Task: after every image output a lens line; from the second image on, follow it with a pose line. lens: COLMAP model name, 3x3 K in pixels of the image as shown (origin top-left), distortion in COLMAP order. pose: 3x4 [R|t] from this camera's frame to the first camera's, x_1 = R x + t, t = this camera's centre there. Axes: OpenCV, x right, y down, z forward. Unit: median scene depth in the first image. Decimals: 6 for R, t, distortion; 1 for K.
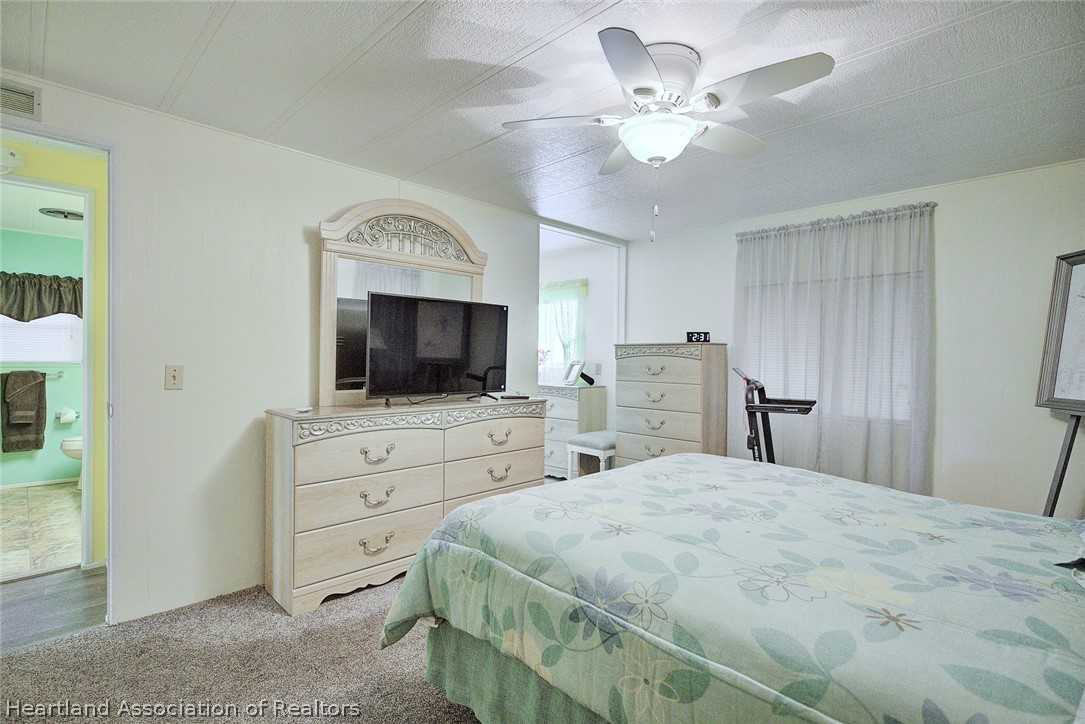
lens RADIAL K [[506.1, 0, 536.2], [0, 506.1, 361.3], [0, 0, 1]] dist [-0.002791, 0.001105]
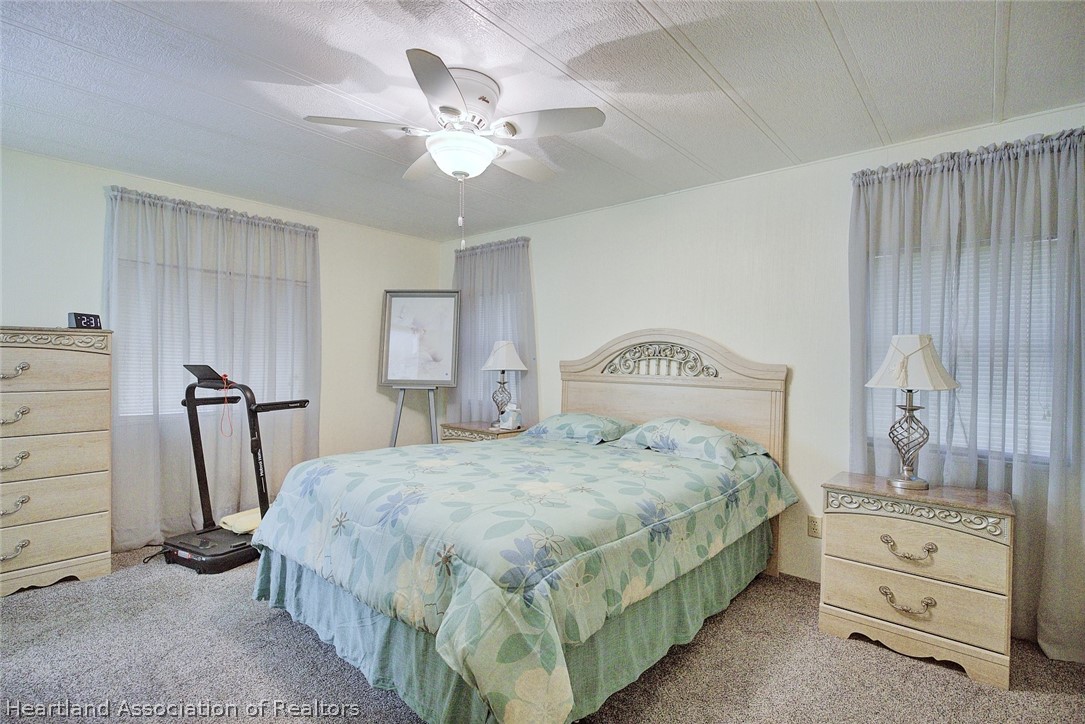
lens RADIAL K [[506.1, 0, 538.0], [0, 506.1, 361.3], [0, 0, 1]] dist [-0.002791, 0.001105]
pose [[-0.046563, -0.016836, 0.998773, -0.983039], [-0.006500, 0.999842, 0.016551, -0.020601], [-0.998894, -0.005721, -0.046665, 1.009108]]
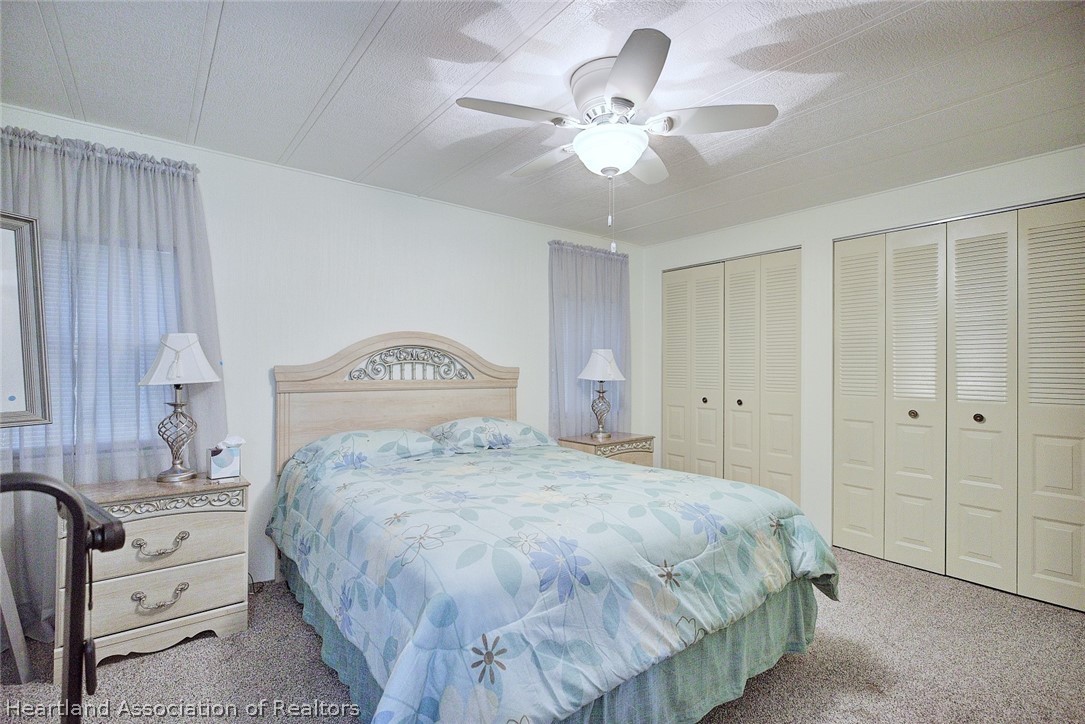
lens RADIAL K [[506.1, 0, 533.6], [0, 506.1, 370.2], [0, 0, 1]] dist [-0.002791, 0.001105]
pose [[-0.986092, -0.022690, 0.164641, -0.013566], [-0.018980, 0.999530, 0.024074, -0.025888], [-0.165110, 0.020614, -0.986060, 2.041935]]
